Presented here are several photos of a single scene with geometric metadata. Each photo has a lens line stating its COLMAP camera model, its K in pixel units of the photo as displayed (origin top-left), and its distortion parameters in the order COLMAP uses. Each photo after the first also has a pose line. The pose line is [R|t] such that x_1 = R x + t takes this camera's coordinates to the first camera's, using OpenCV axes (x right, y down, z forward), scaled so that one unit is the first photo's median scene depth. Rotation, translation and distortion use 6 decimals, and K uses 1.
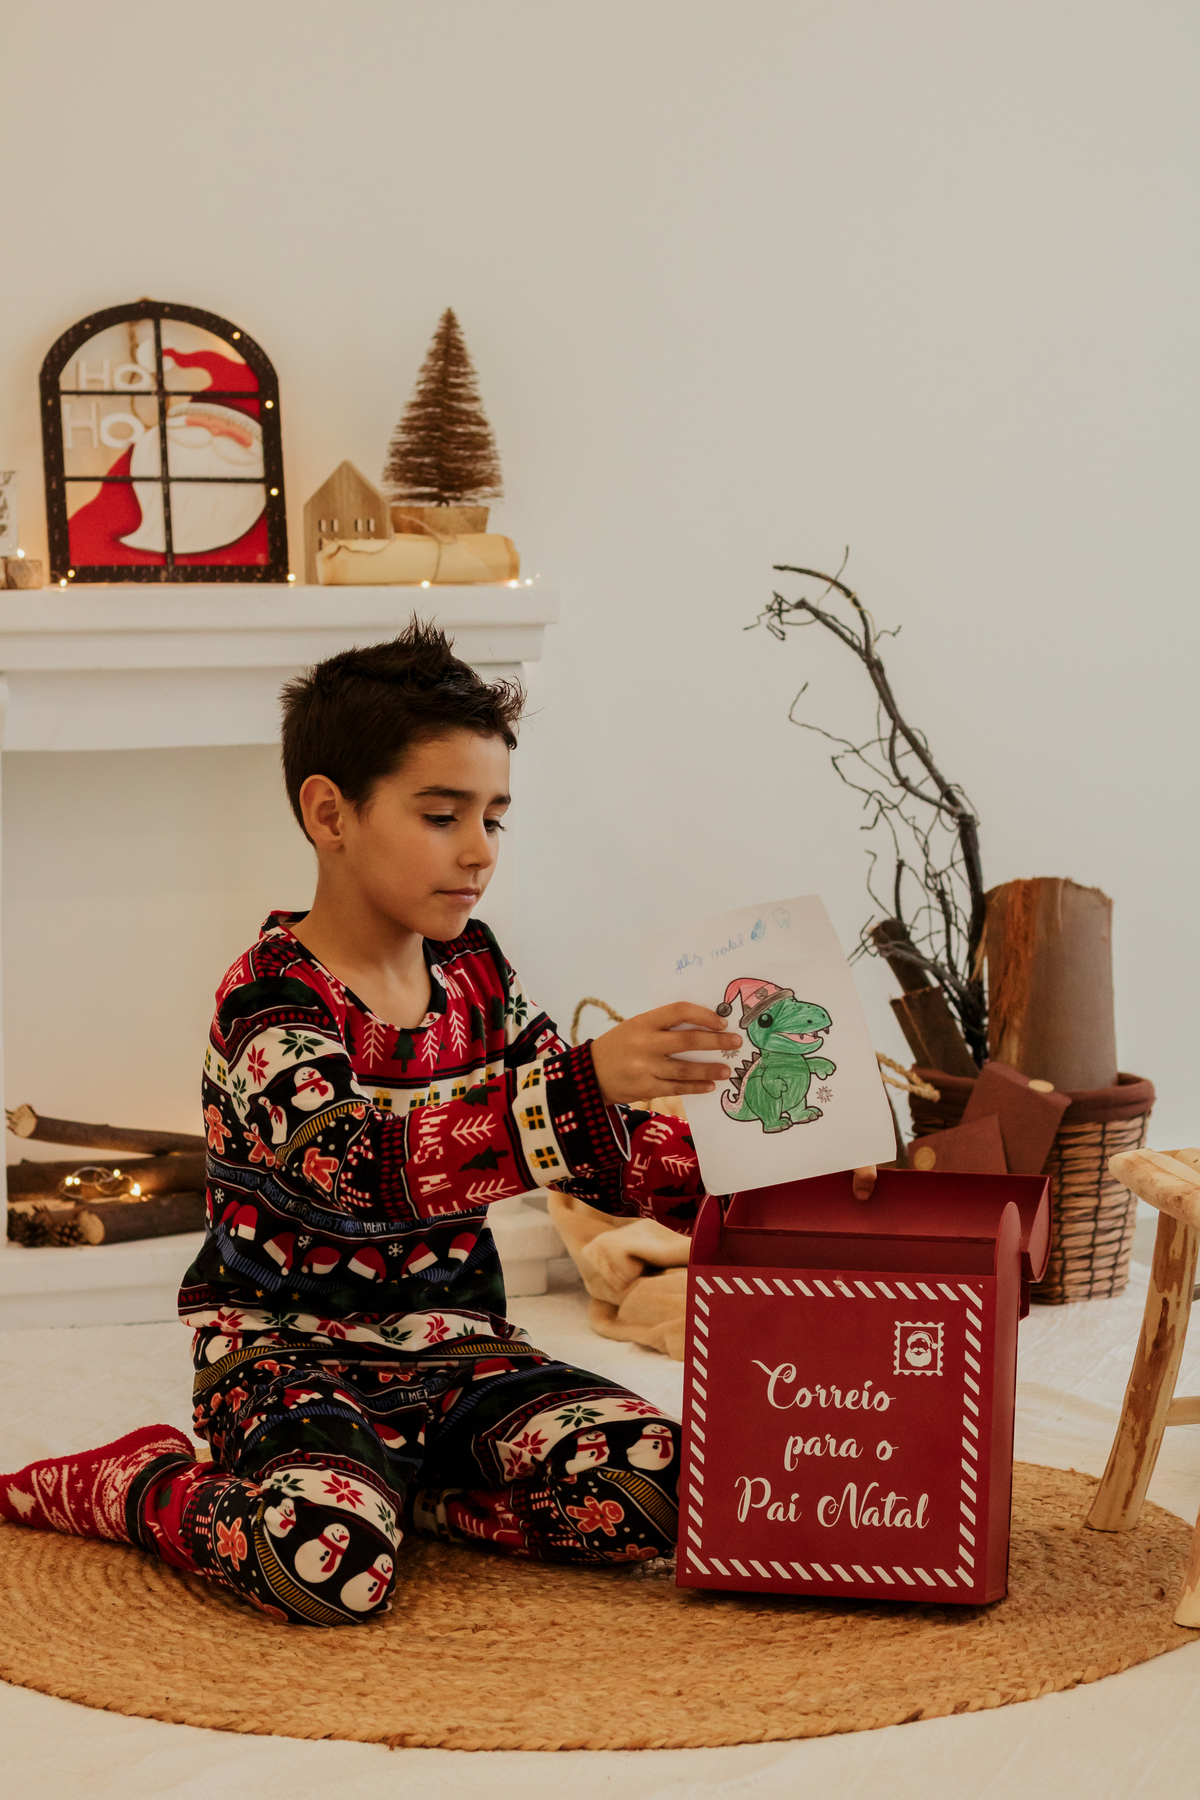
lens RADIAL K [[4285.1, 0, 604.2], [0, 4285.1, 909.2], [0, 0, 1]] dist [-0.069497, 0.000000]
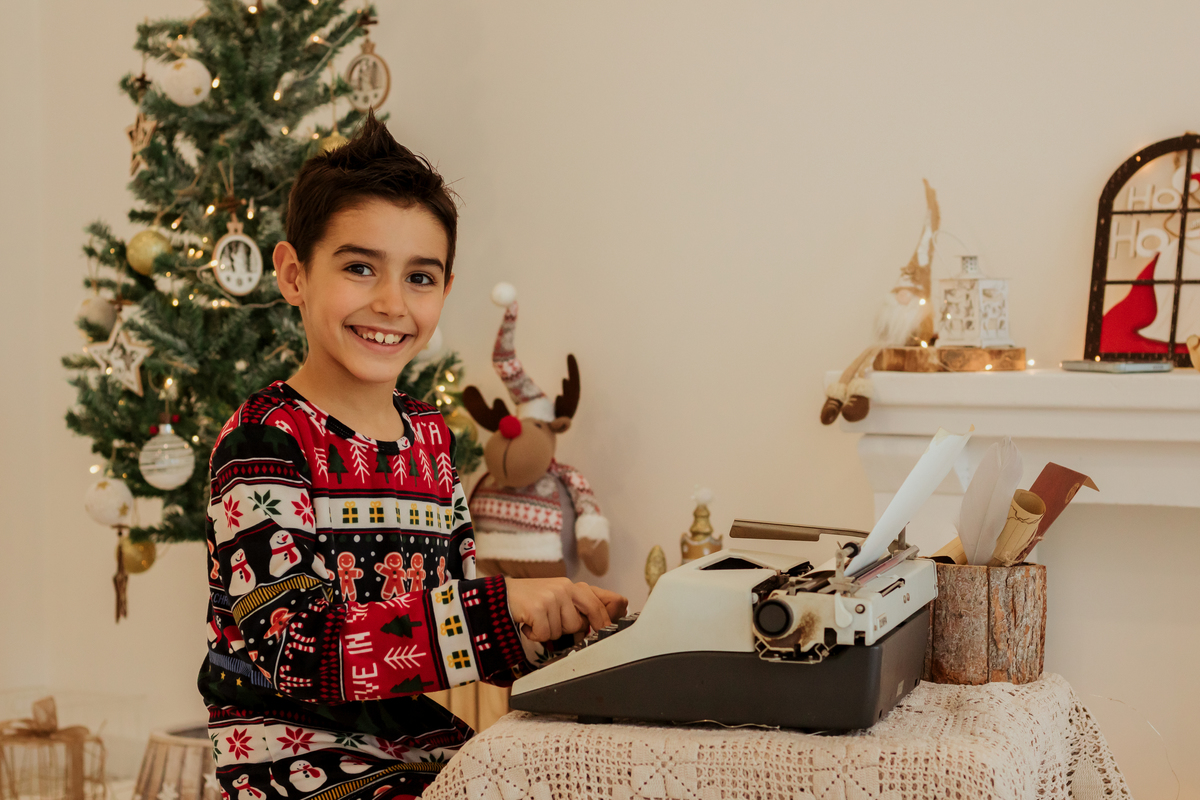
lens RADIAL K [[2856.8, 0, 619.5], [0, 2856.8, 348.3], [0, 0, 1]] dist [-0.069497, 0.000000]
pose [[0.484037, 0.012835, -0.874953, 0.526702], [-0.067338, 0.997474, -0.022621, -0.053229], [0.872453, 0.069867, 0.483678, 0.477275]]
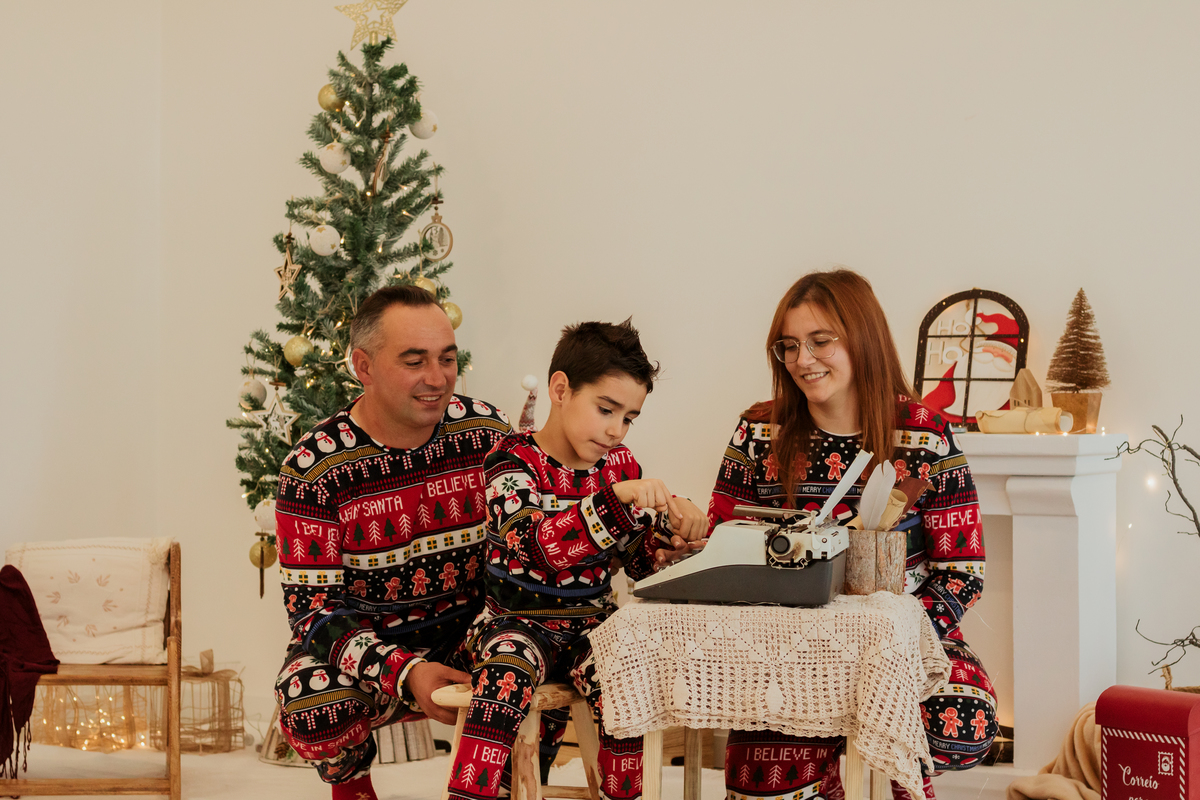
lens RADIAL K [[2856.8, 0, 607.4], [0, 2856.8, 369.8], [0, 0, 1]] dist [-0.069497, 0.000000]
pose [[0.563576, -0.006117, -0.826042, 0.893957], [-0.077693, 0.995147, -0.060376, -0.012569], [0.822403, 0.098205, 0.560366, 0.126203]]
